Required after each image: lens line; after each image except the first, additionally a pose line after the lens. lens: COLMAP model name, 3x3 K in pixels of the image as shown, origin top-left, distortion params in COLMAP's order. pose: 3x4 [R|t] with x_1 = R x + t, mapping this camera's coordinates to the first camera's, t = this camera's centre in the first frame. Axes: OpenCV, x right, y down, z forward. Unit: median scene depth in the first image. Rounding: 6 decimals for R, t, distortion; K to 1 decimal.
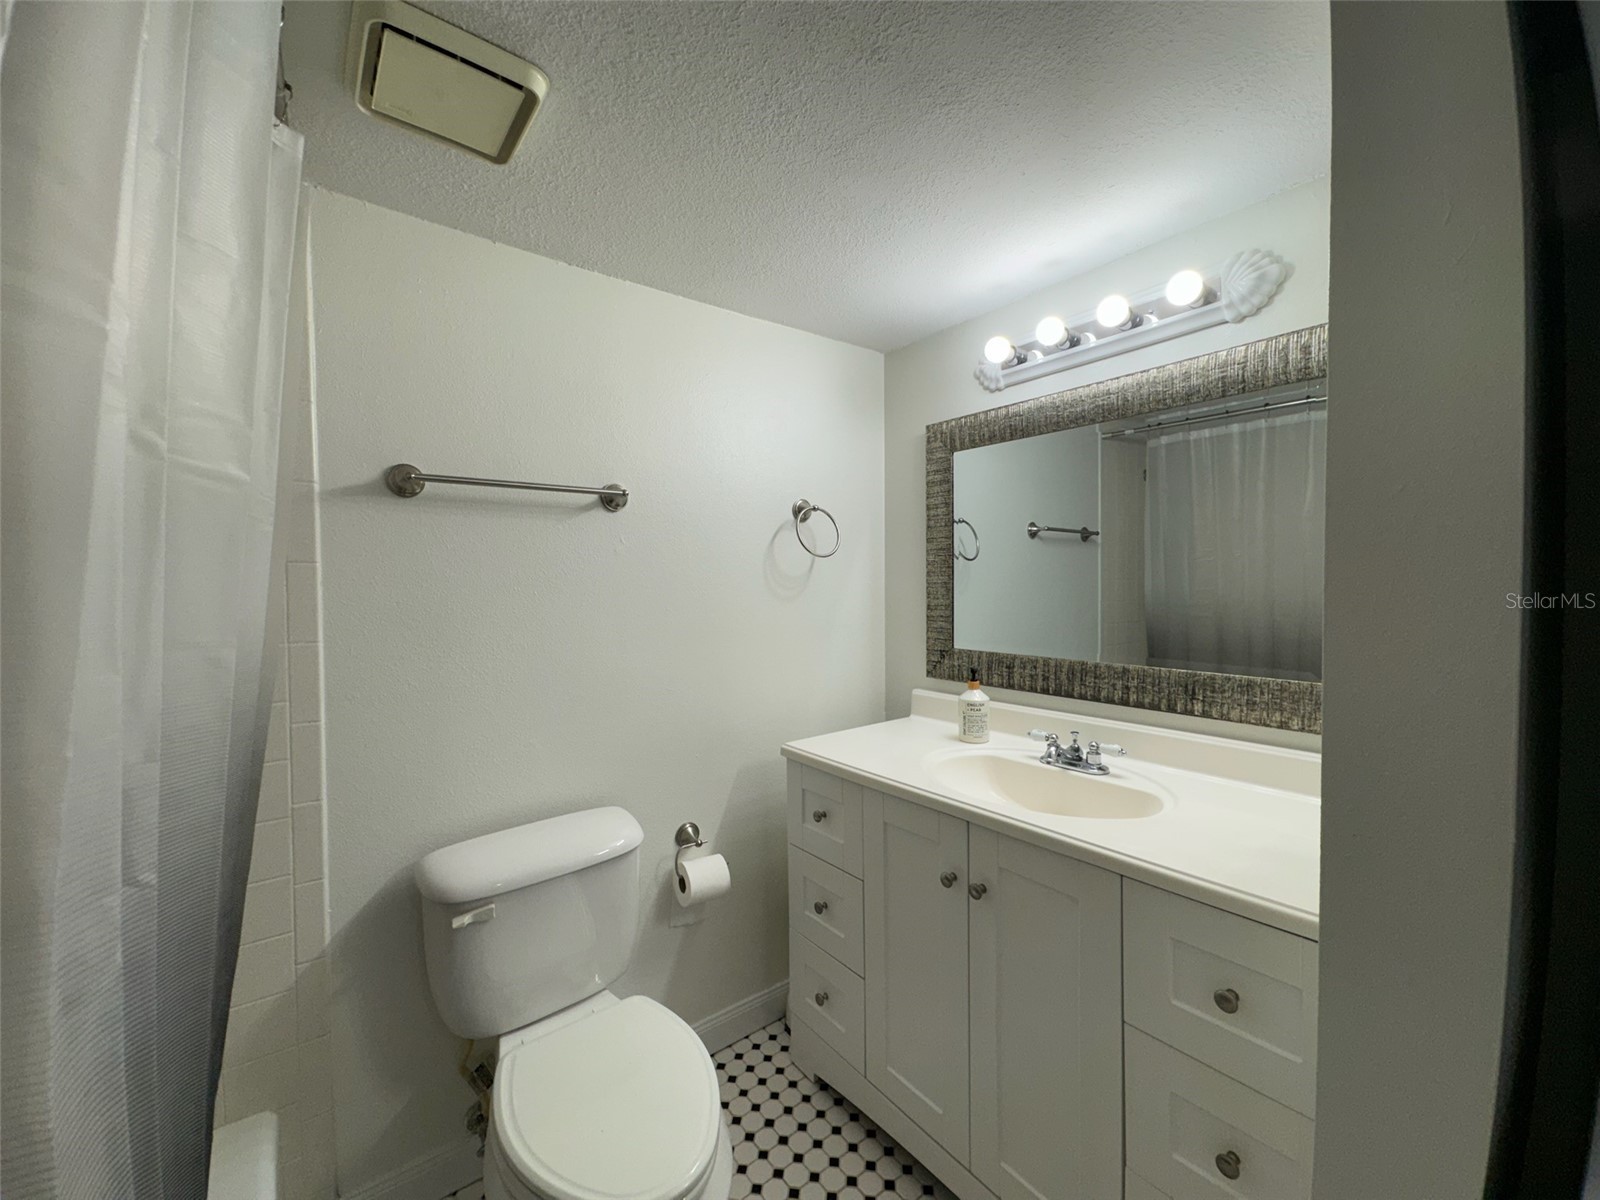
lens RADIAL K [[634.1, 0, 806.0], [0, 634.1, 599.4], [0, 0, 1]] dist [0.000720, 0.000013]
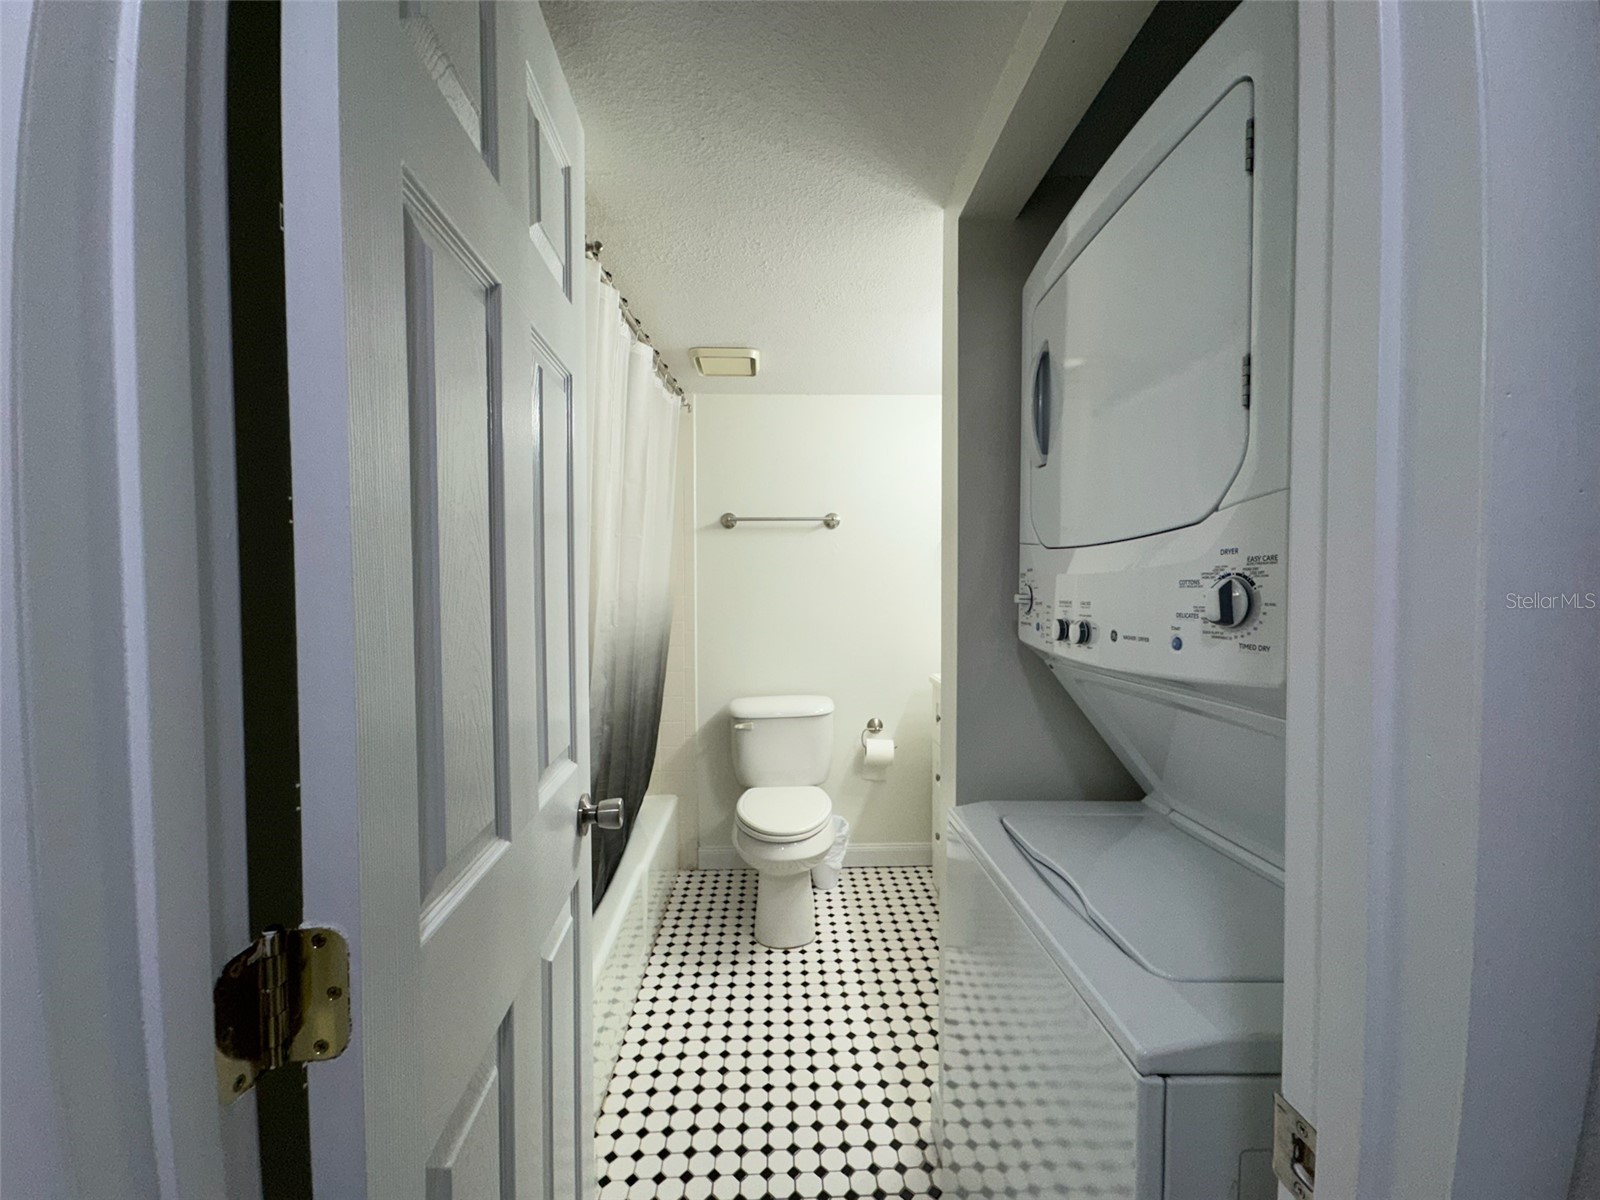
lens RADIAL K [[634.1, 0, 800.3], [0, 634.1, 597.3], [0, 0, 1]] dist [0.000720, 0.000013]
pose [[0.819606, 0.025482, -0.572360, 0.761689], [-0.019112, 0.999670, 0.017139, 0.025256], [0.572609, -0.003108, 0.819823, -0.580576]]
